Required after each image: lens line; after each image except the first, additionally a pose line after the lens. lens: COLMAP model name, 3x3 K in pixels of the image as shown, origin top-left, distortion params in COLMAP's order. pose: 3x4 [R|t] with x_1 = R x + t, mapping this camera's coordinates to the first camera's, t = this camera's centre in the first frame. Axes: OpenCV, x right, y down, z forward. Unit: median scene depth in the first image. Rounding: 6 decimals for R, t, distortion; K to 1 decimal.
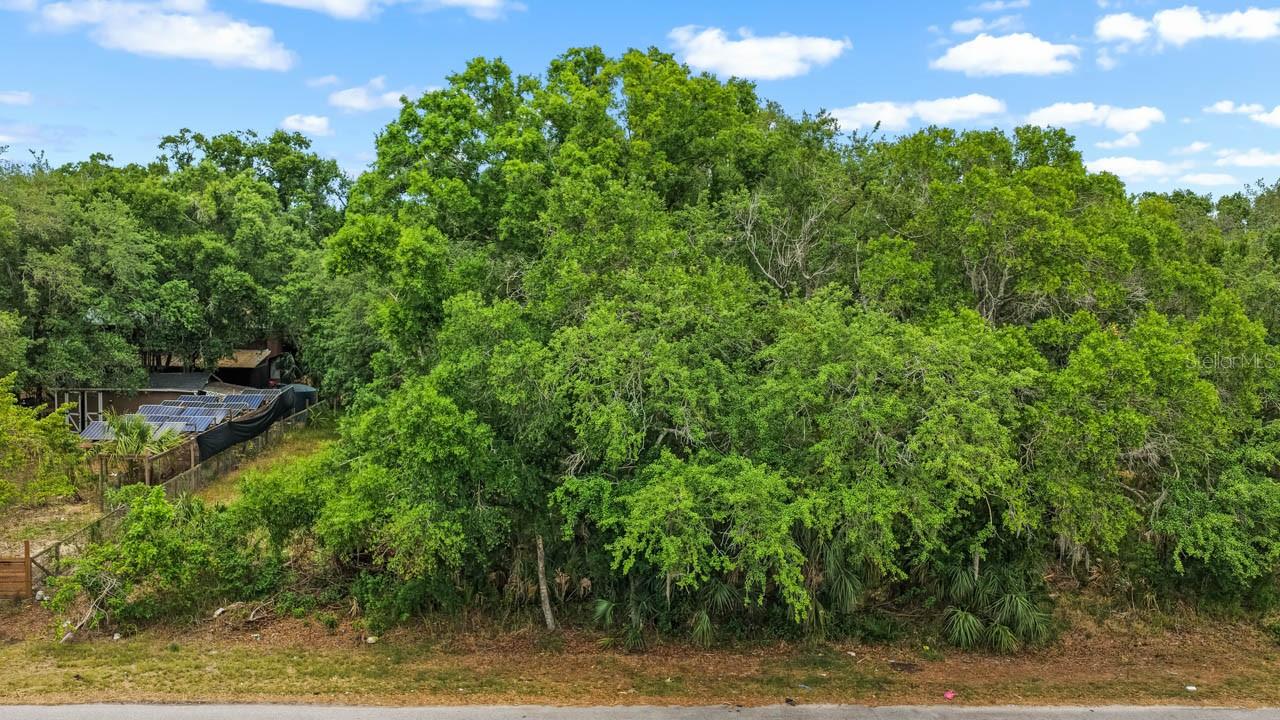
lens RADIAL K [[1068.9, 0, 640.0], [0, 1068.9, 360.0], [0, 0, 1]] dist [-0.008356, -0.001594]
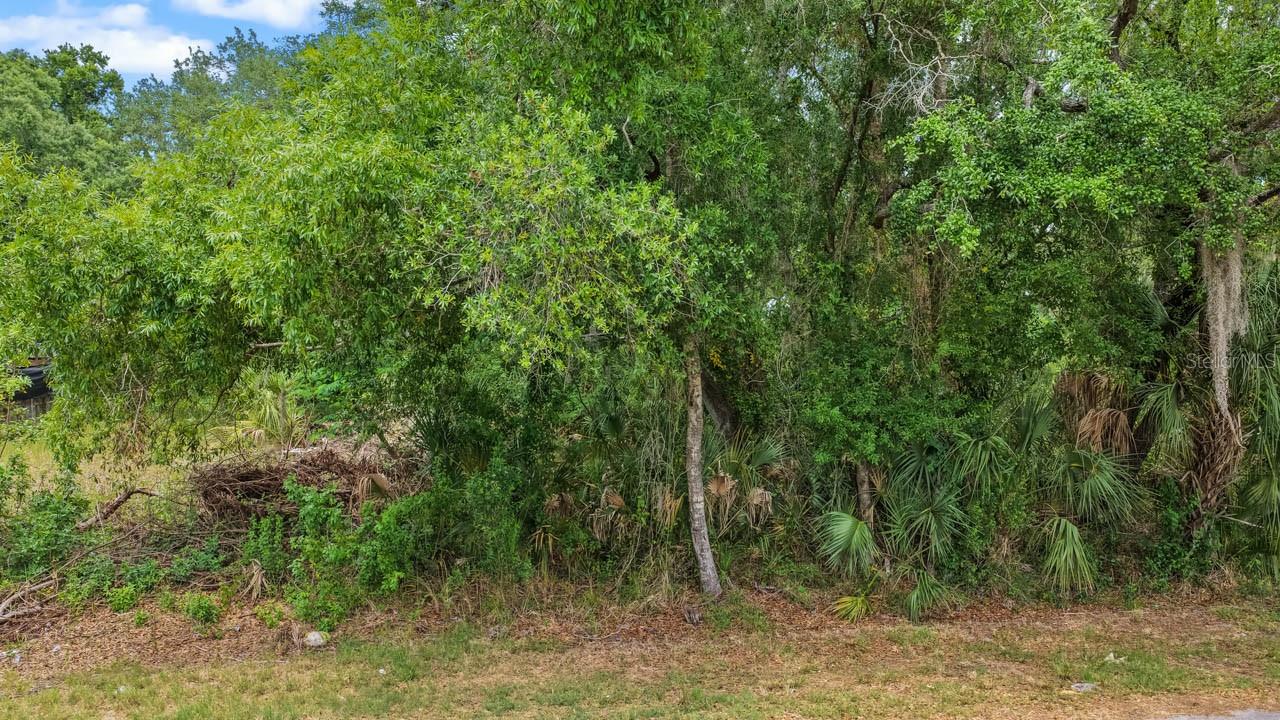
lens RADIAL K [[1024.0, 0, 640.0], [0, 1024.0, 360.0], [0, 0, 1]] dist [0.006449, 0.000238]
pose [[0.981682, -0.020951, 0.189373, -0.195980], [0.034572, 0.997024, -0.068911, 0.181335], [-0.187366, 0.074196, 0.979484, 0.563380]]
